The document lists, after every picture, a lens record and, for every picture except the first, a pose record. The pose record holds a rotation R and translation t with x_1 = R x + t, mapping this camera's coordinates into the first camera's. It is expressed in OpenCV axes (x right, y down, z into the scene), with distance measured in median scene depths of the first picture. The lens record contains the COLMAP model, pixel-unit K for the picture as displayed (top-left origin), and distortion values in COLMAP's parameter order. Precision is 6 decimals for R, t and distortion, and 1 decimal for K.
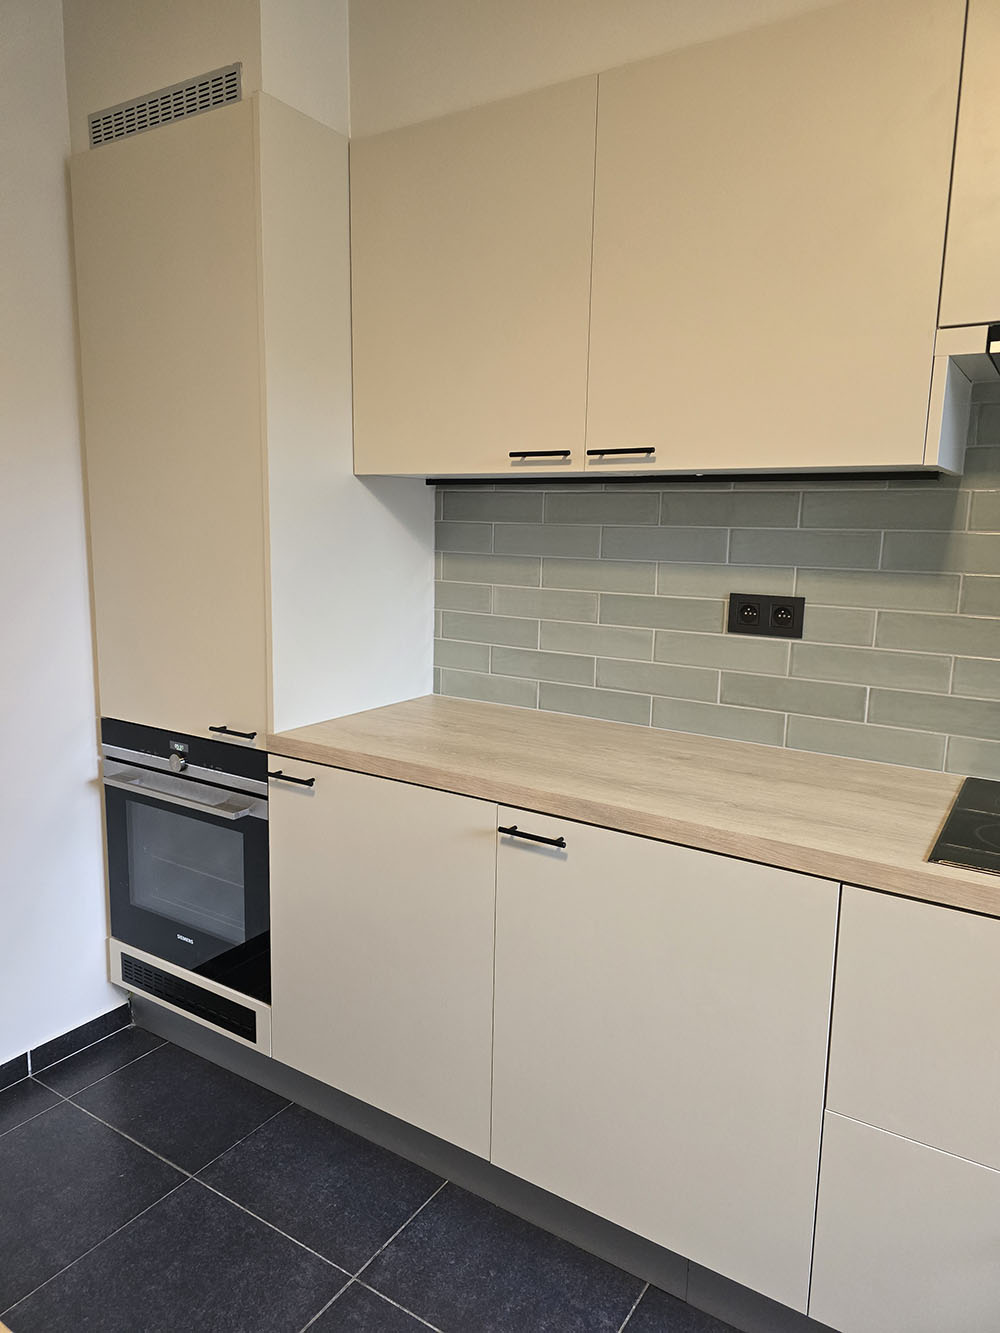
lens RADIAL K [[892.3, 0, 494.6], [0, 892.3, 665.3], [0, 0, 1]] dist [0.037163, -0.023556]
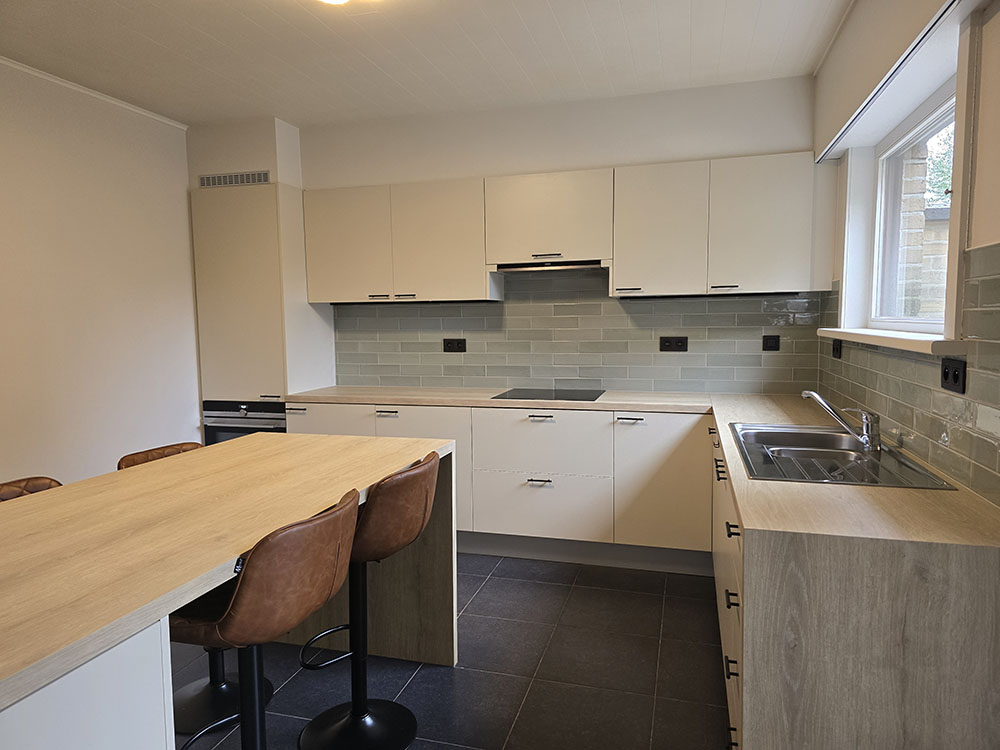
lens RADIAL K [[662.1, 0, 500.0], [0, 662.1, 375.0], [0, 0, 1]] dist [0.088225, -0.075546]
pose [[0.954106, -0.059758, 0.293447, -0.232176], [0.079663, 0.995228, -0.056346, 0.192672], [-0.288680, 0.077137, 0.954313, -1.254331]]
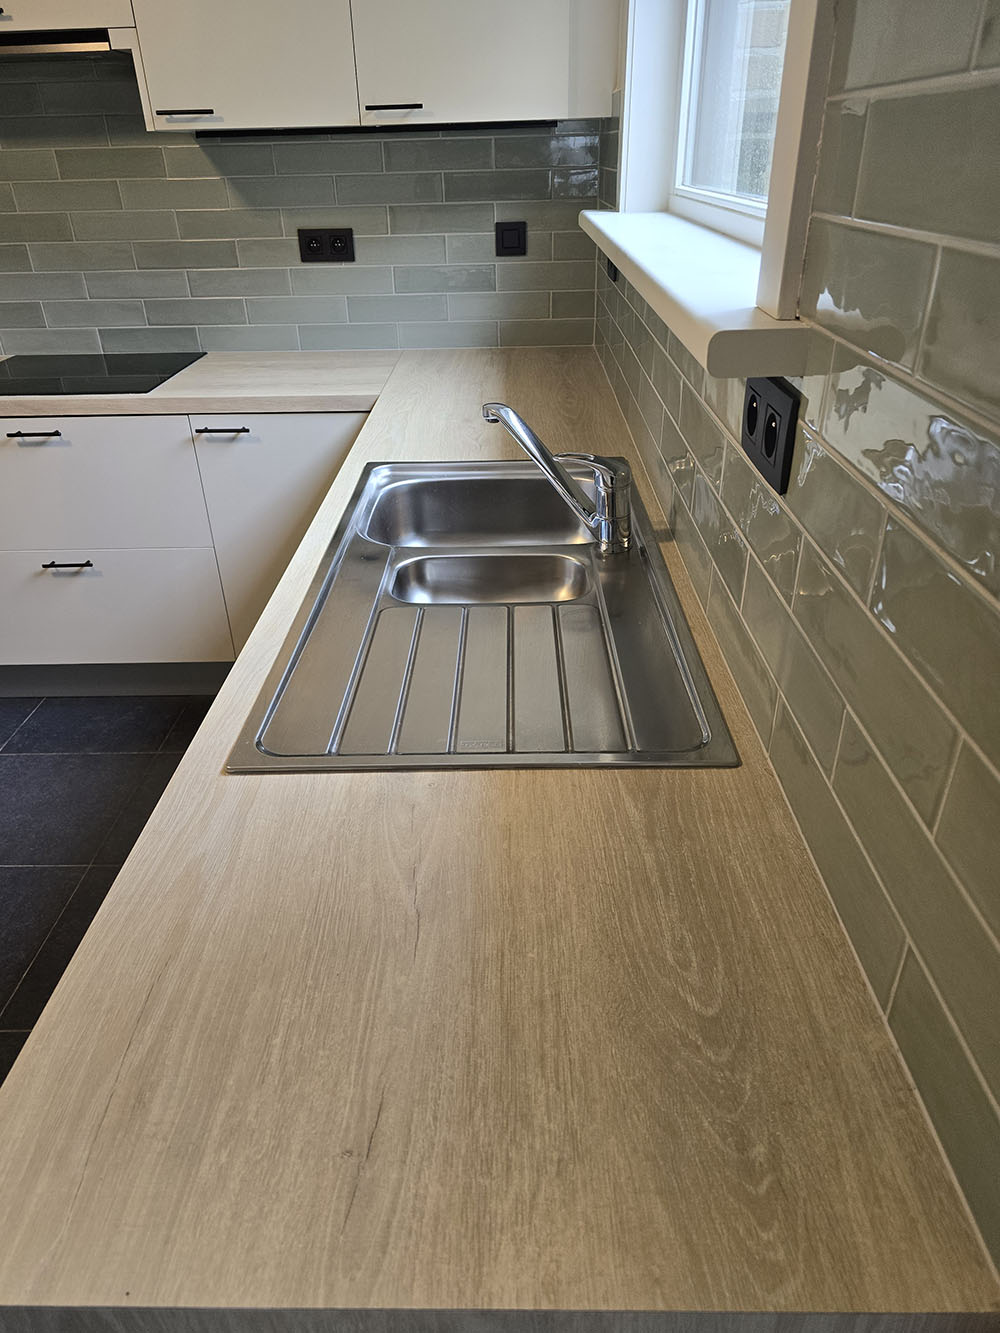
lens RADIAL K [[892.3, 0, 494.6], [0, 892.3, 665.3], [0, 0, 1]] dist [0.037163, -0.023556]
pose [[0.845615, -0.303349, 0.439220, 0.342028], [0.127470, 0.913779, 0.385693, 0.108341], [-0.518350, -0.270161, 0.811373, -0.826183]]
